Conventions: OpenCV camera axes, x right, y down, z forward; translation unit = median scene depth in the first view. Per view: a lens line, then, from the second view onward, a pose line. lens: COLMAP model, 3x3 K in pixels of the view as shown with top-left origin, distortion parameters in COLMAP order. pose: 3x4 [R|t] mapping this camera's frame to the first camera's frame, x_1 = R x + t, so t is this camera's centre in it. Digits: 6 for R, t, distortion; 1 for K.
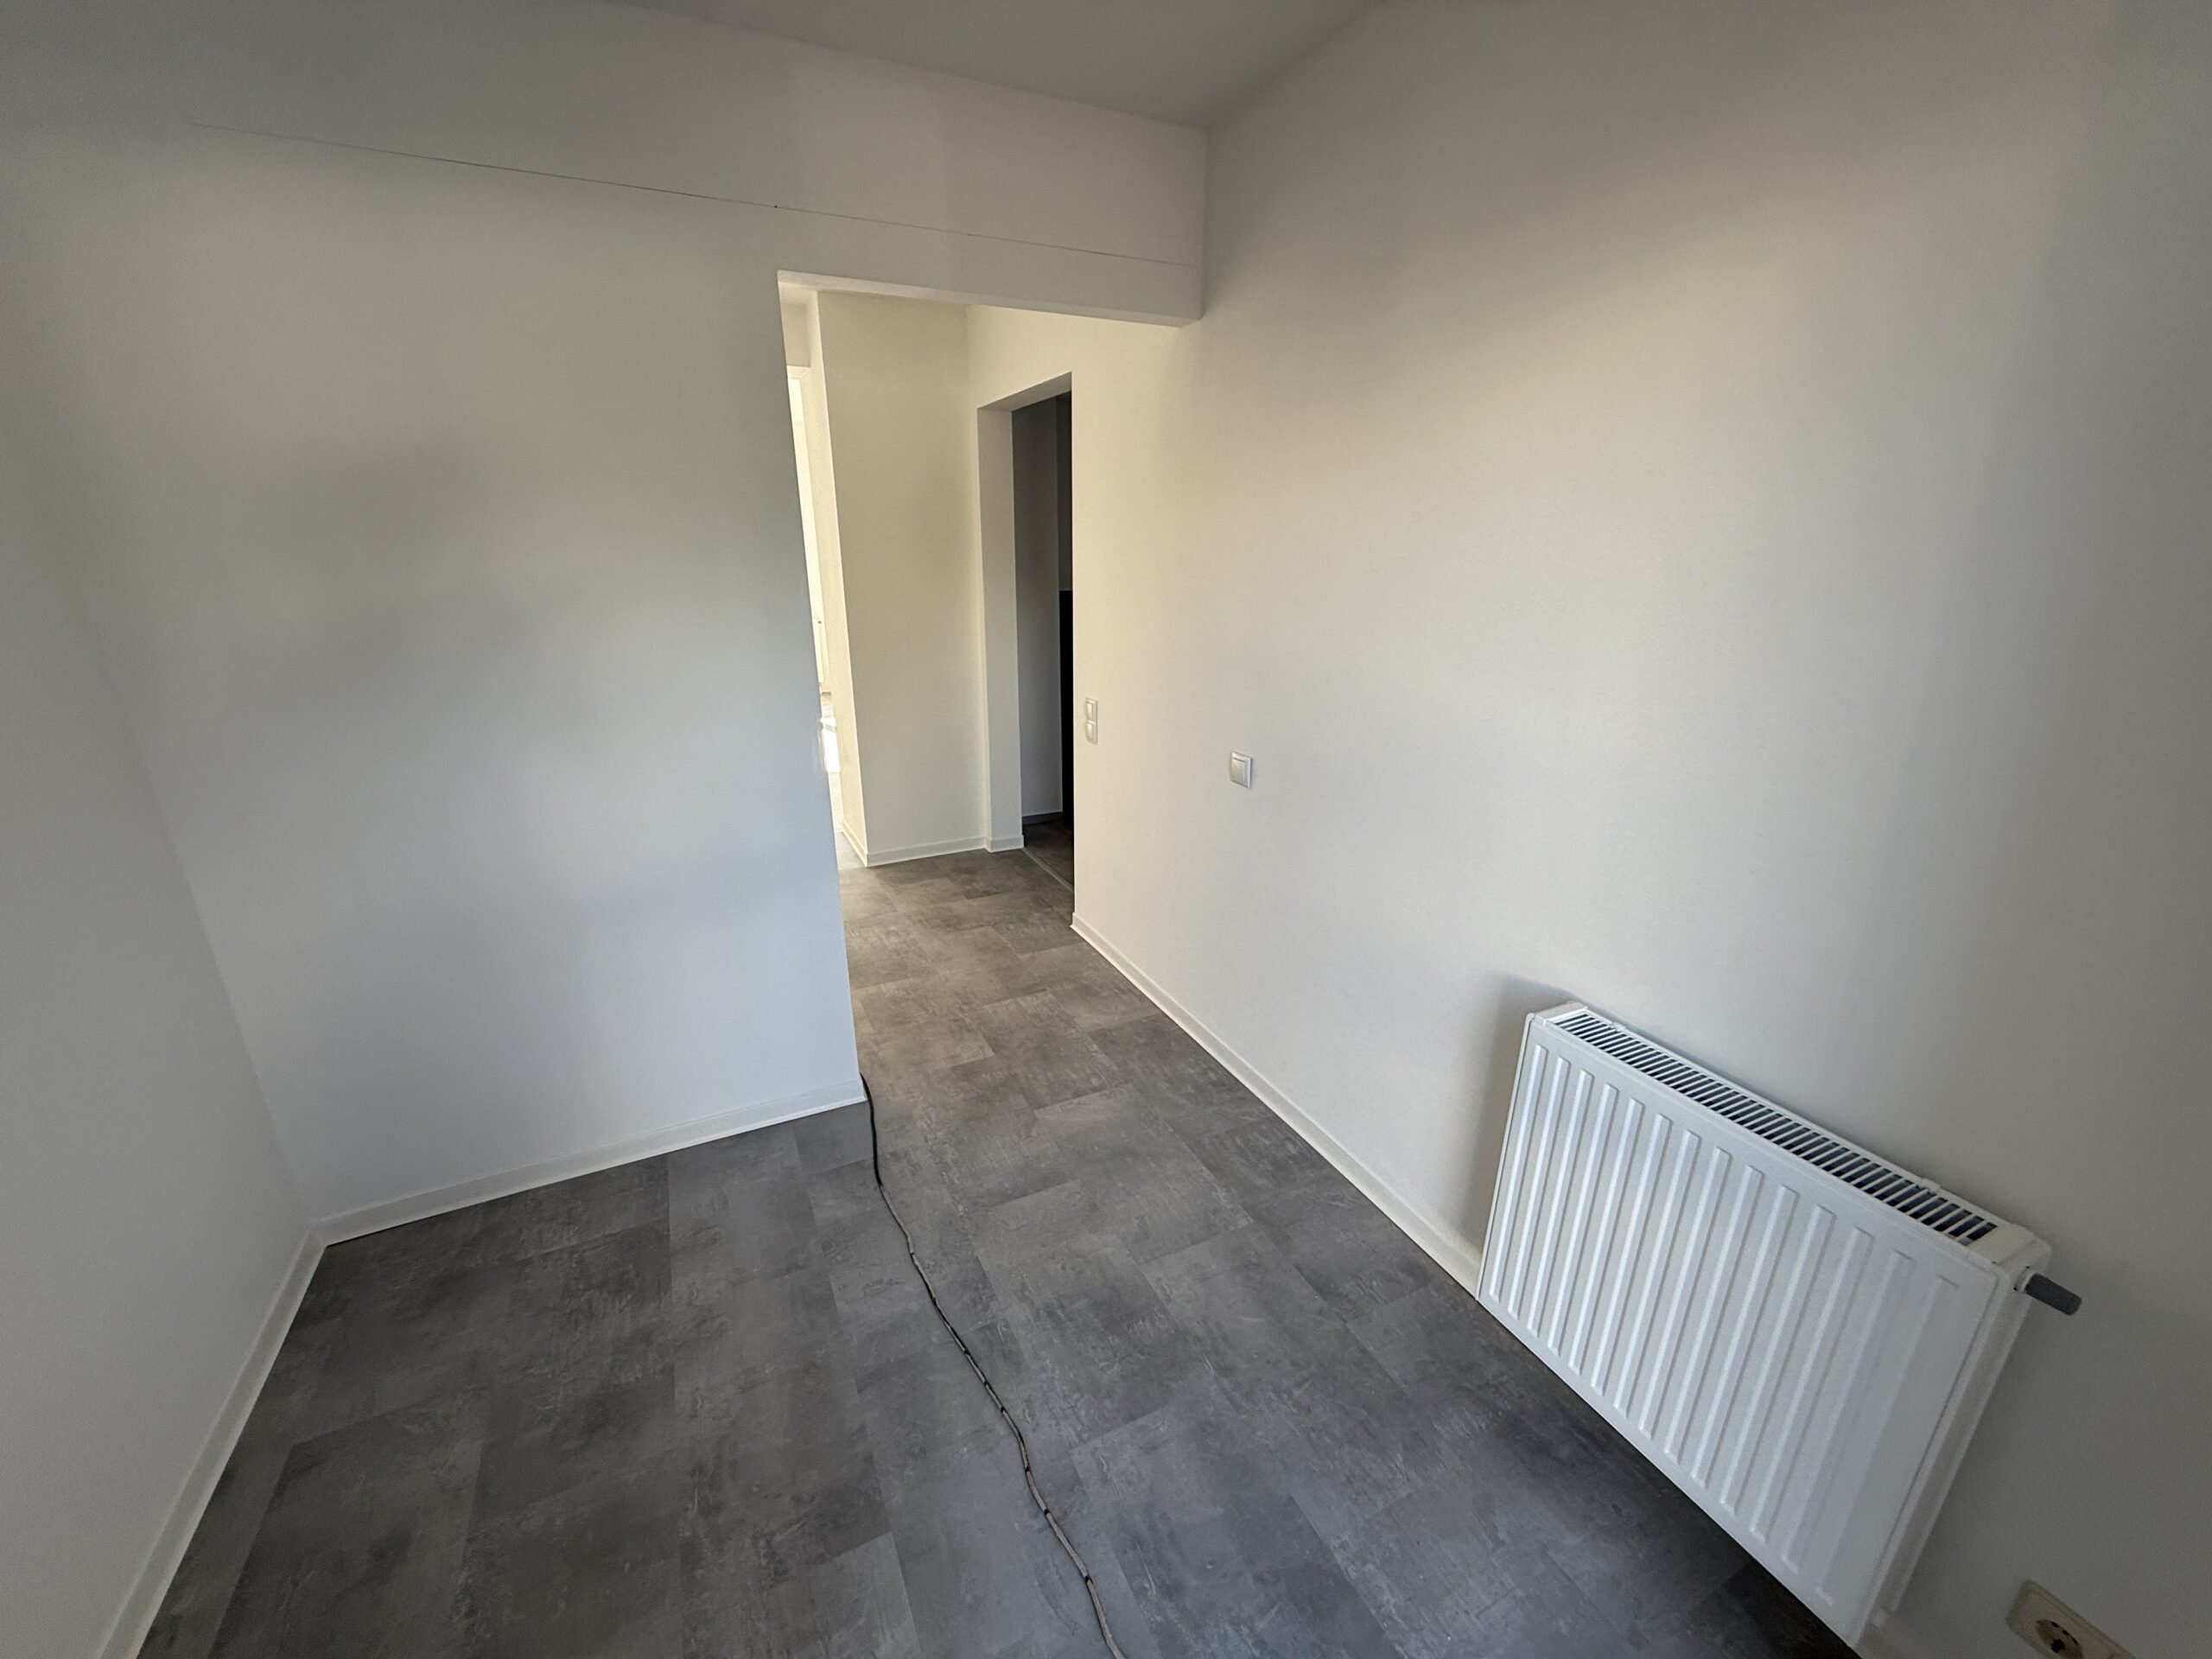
lens RADIAL K [[884.4, 0, 1107.9], [0, 884.4, 833.6], [0, 0, 1]] dist [0.001235, -0.000008]
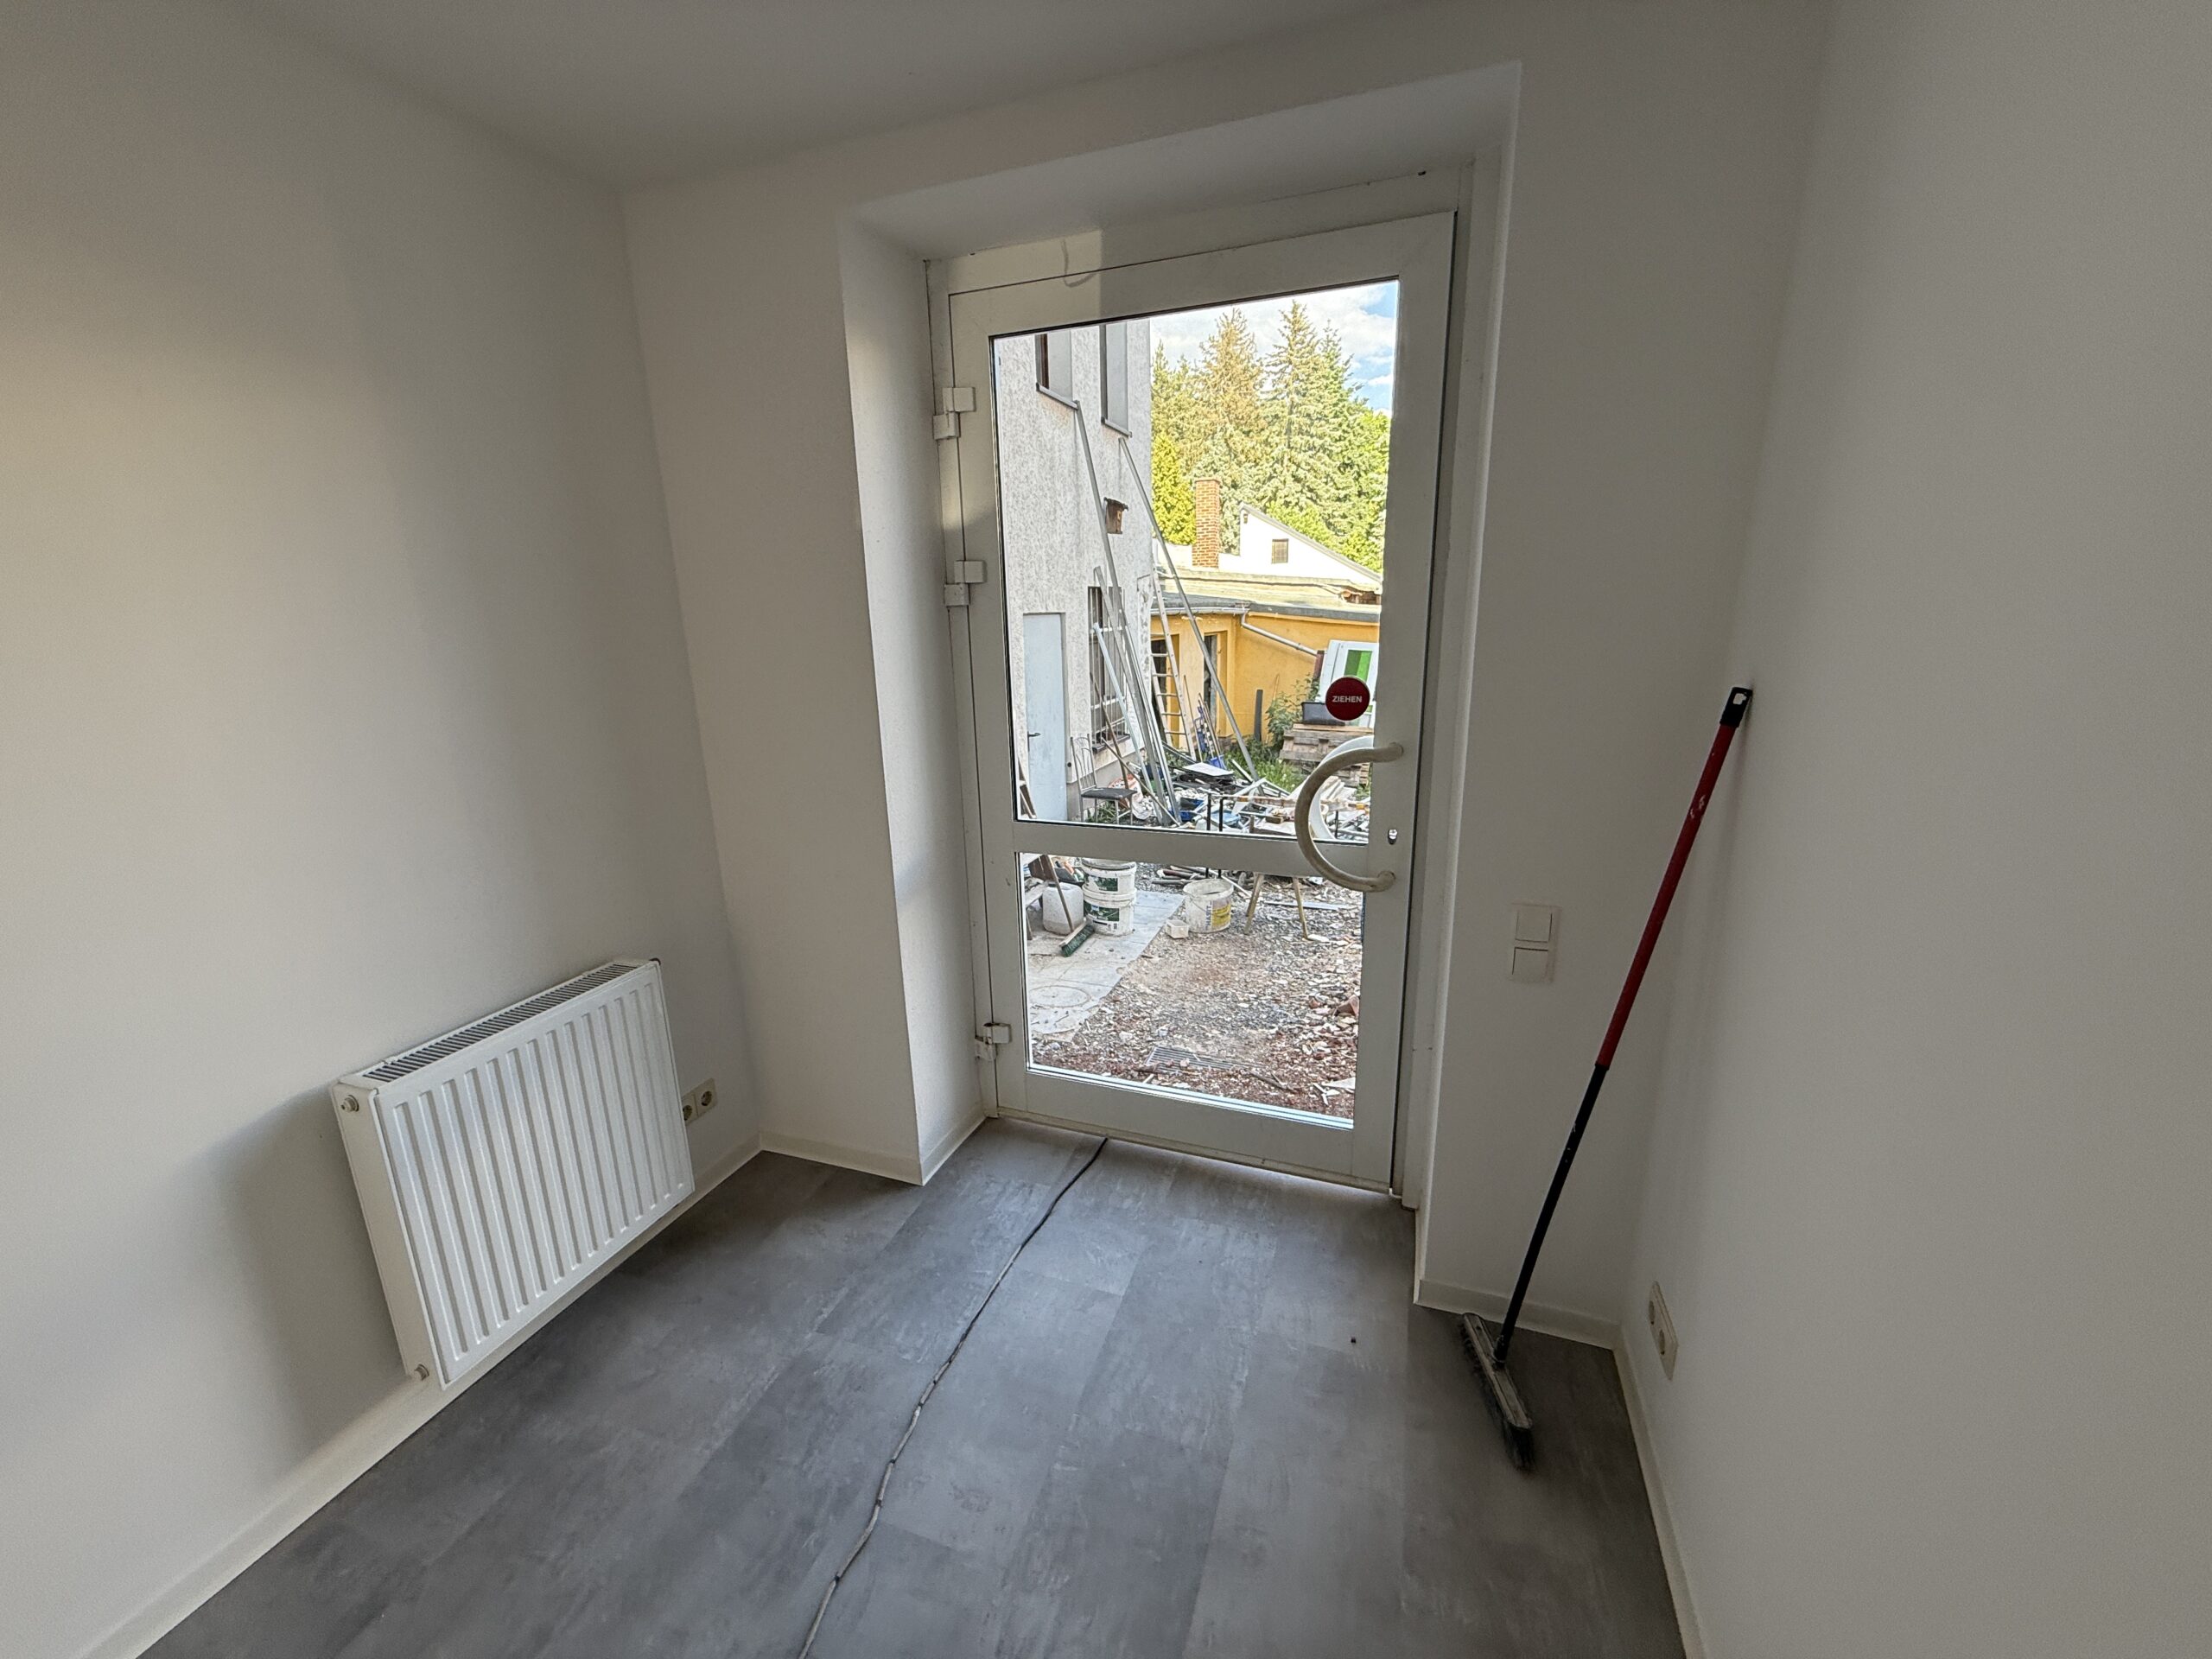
lens RADIAL K [[884.4, 0, 1096.4], [0, 884.4, 836.2], [0, 0, 1]] dist [0.001235, -0.000008]
pose [[-0.698810, -0.153039, 0.698744, -0.798493], [0.253290, 0.860611, 0.441806, -0.295606], [-0.668960, 0.485723, -0.562641, 0.904422]]
